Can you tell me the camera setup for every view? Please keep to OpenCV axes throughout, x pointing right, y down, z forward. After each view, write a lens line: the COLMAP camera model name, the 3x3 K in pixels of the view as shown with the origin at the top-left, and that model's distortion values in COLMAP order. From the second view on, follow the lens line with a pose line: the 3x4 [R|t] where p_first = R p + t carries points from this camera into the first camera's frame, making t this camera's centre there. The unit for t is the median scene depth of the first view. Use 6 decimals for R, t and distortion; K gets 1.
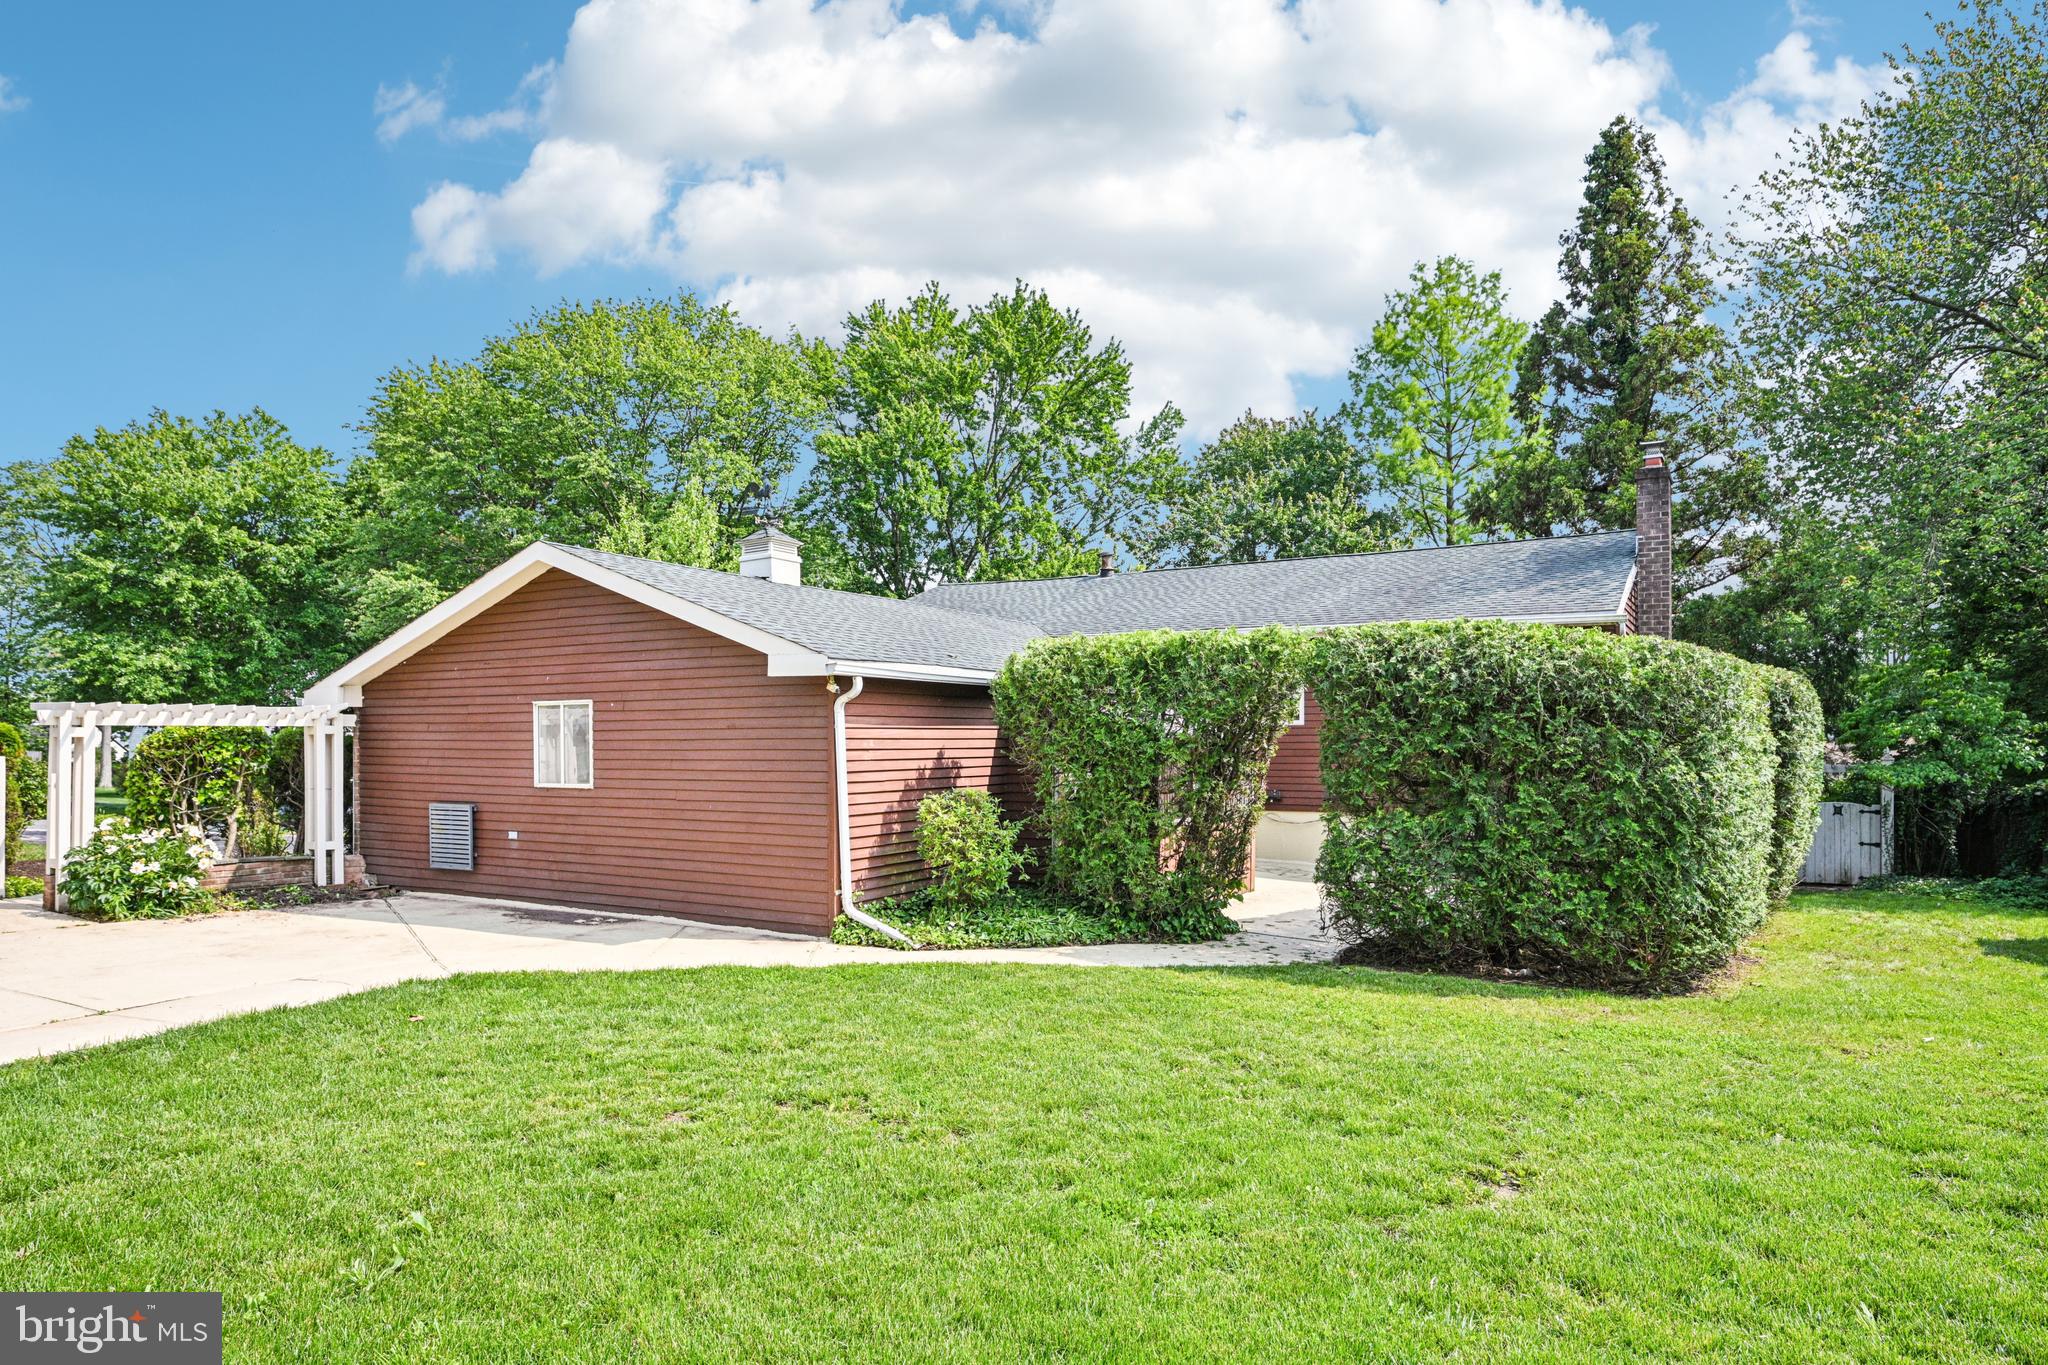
lens RADIAL K [[1180.0, 0, 1015.3], [0, 1180.0, 738.2], [0, 0, 1]] dist [0.000627, 0.001156]
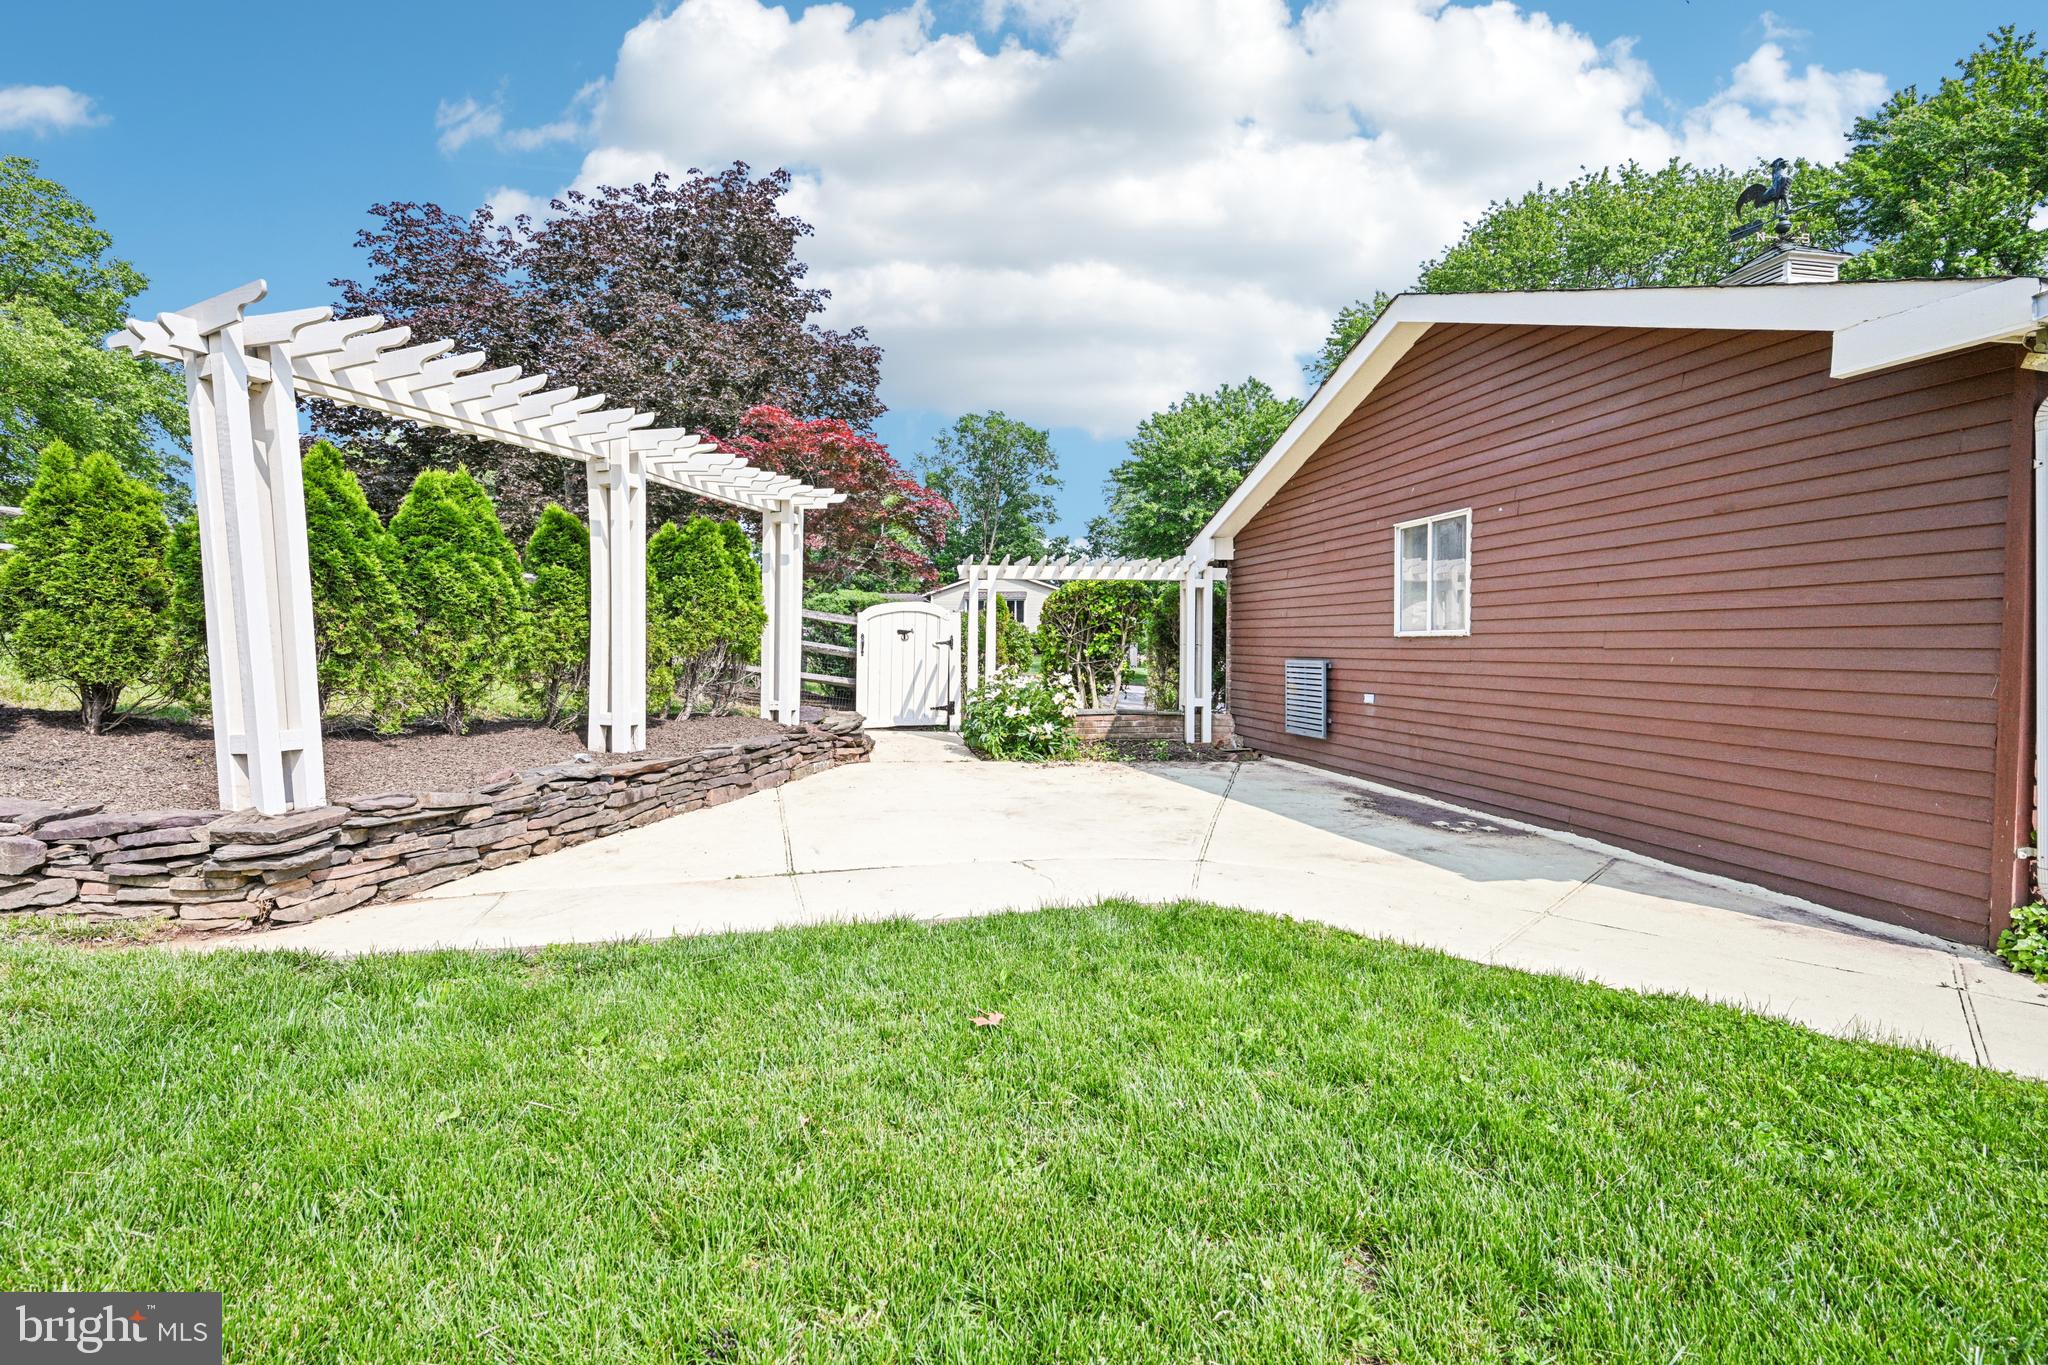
lens RADIAL K [[908.9, 0, 1024.2], [0, 908.9, 686.4], [0, 0, 1]] dist [-0.001649, -0.001070]
pose [[0.658799, 0.033378, -0.751578, -0.116836], [0.003915, 0.998850, 0.047792, 0.042829], [0.752308, -0.034428, 0.657911, 0.413776]]
